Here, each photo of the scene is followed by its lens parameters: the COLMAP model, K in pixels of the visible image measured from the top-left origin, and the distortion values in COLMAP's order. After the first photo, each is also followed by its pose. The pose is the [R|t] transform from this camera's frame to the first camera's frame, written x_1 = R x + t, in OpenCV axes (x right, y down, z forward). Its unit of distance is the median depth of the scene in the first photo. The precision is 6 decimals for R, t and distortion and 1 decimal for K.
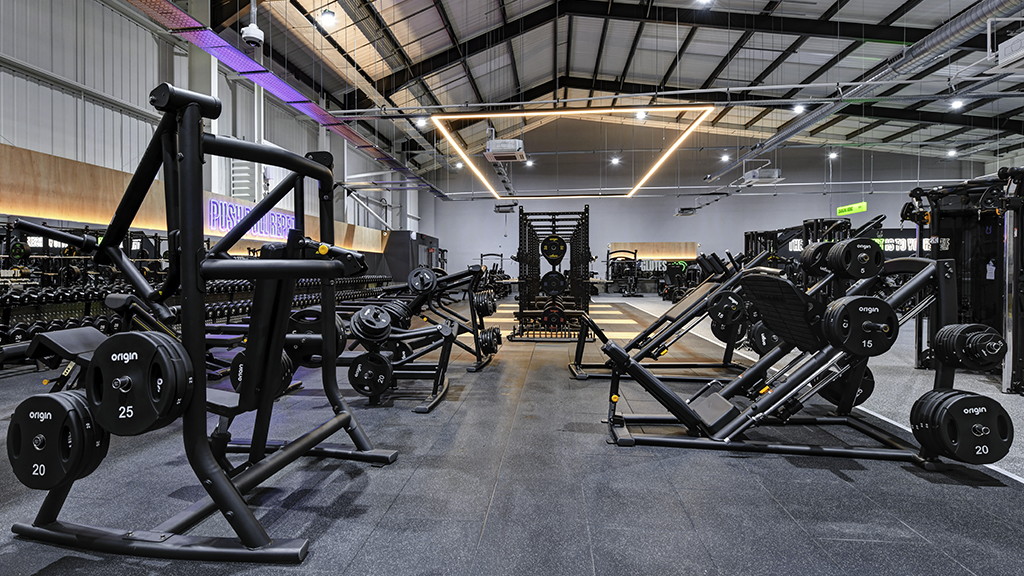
lens RADIAL K [[525.1, 0, 471.6], [0, 525.1, 279.6], [0, 0, 1]] dist [-0.016161, -0.000354]
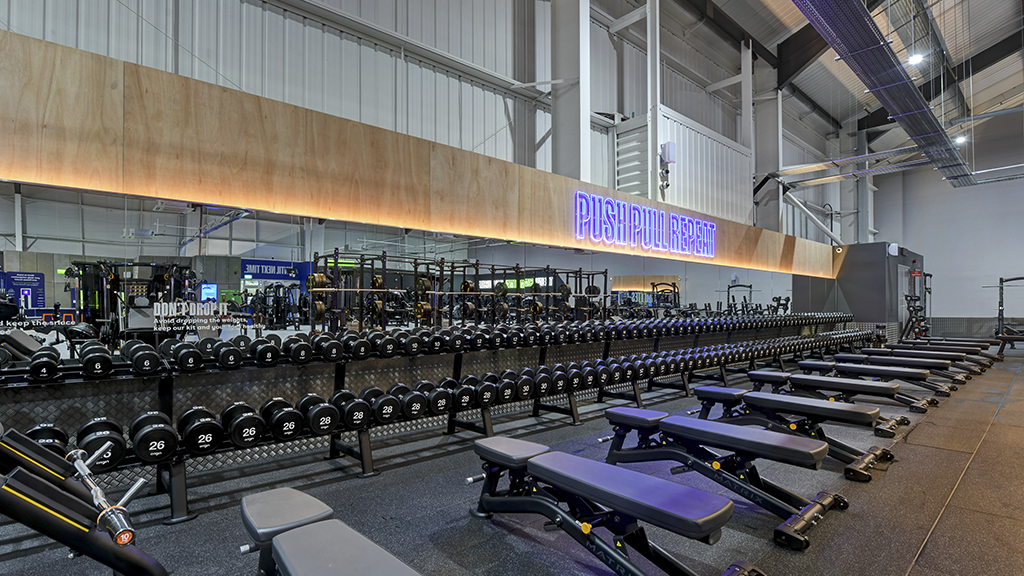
lens RADIAL K [[492.9, 0, 512.8], [0, 492.9, 303.5], [0, 0, 1]] dist [-0.003267, -0.000270]
pose [[0.778386, -0.007567, -0.627740, -0.179102], [-0.007018, 0.999760, -0.020754, -0.005718], [0.627747, 0.020560, 0.778146, 0.469517]]
